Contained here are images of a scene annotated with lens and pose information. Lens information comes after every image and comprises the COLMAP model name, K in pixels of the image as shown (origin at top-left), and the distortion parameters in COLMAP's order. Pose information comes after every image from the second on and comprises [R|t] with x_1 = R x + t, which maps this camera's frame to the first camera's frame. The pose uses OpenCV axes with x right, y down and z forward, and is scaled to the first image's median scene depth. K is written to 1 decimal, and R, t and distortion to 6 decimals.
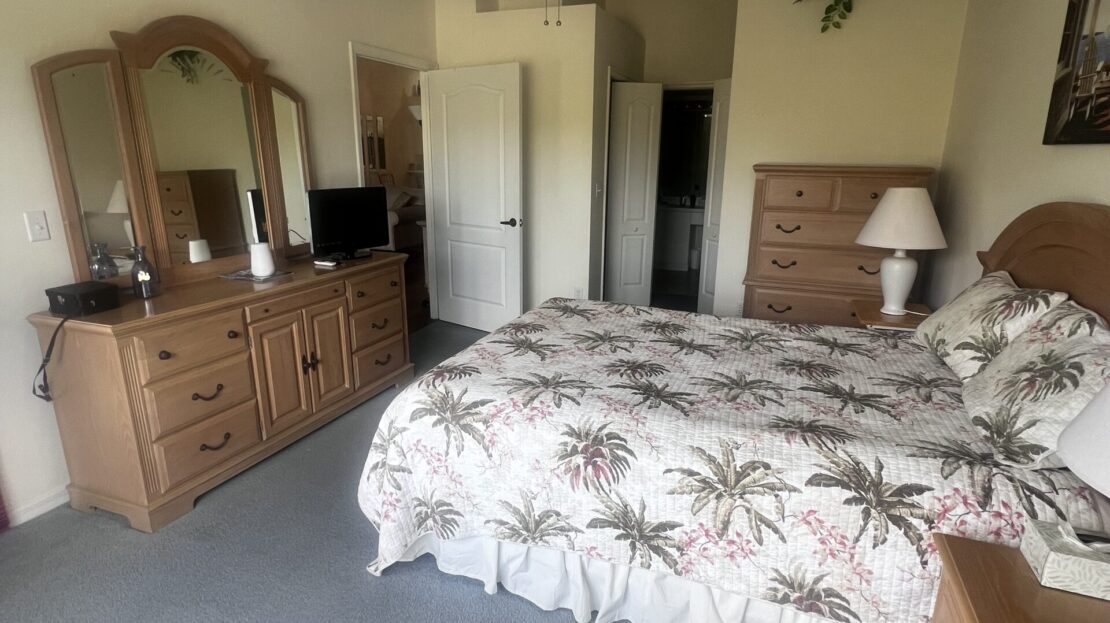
lens RADIAL K [[589.6, 0, 553.0], [0, 589.6, 311.6], [0, 0, 1]] dist [0.000472, -0.001719]
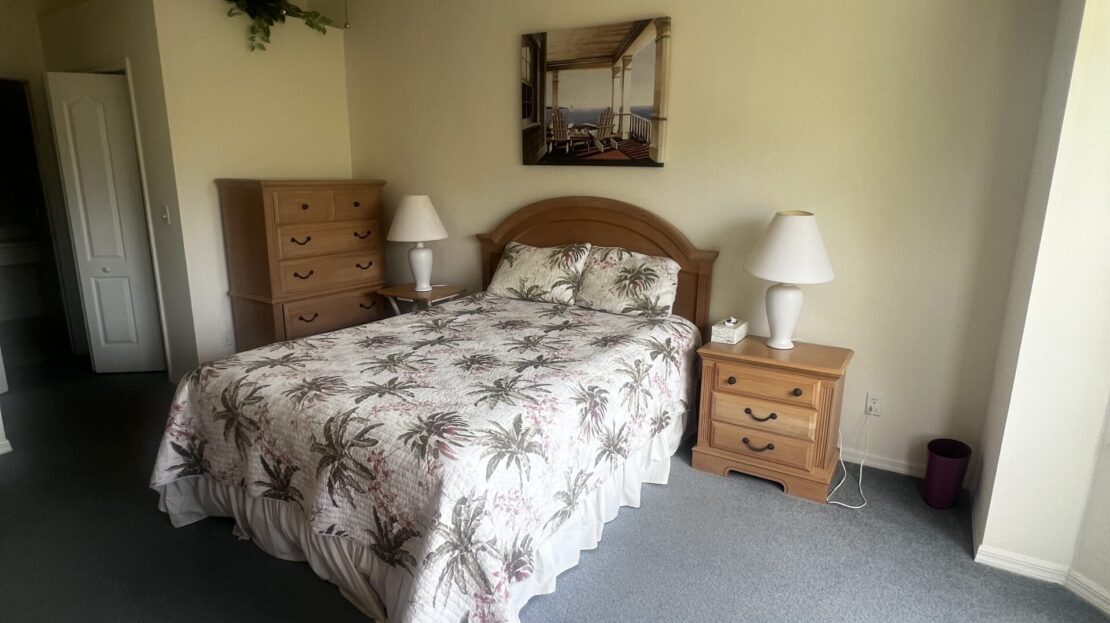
lens RADIAL K [[589.6, 0, 556.2], [0, 589.6, 312.7], [0, 0, 1]] dist [0.000472, -0.001719]
pose [[0.195796, -0.231015, 0.953046, -0.939890], [0.247725, 0.951988, 0.179865, -0.169027], [-0.948839, 0.200876, 0.243624, 0.612633]]
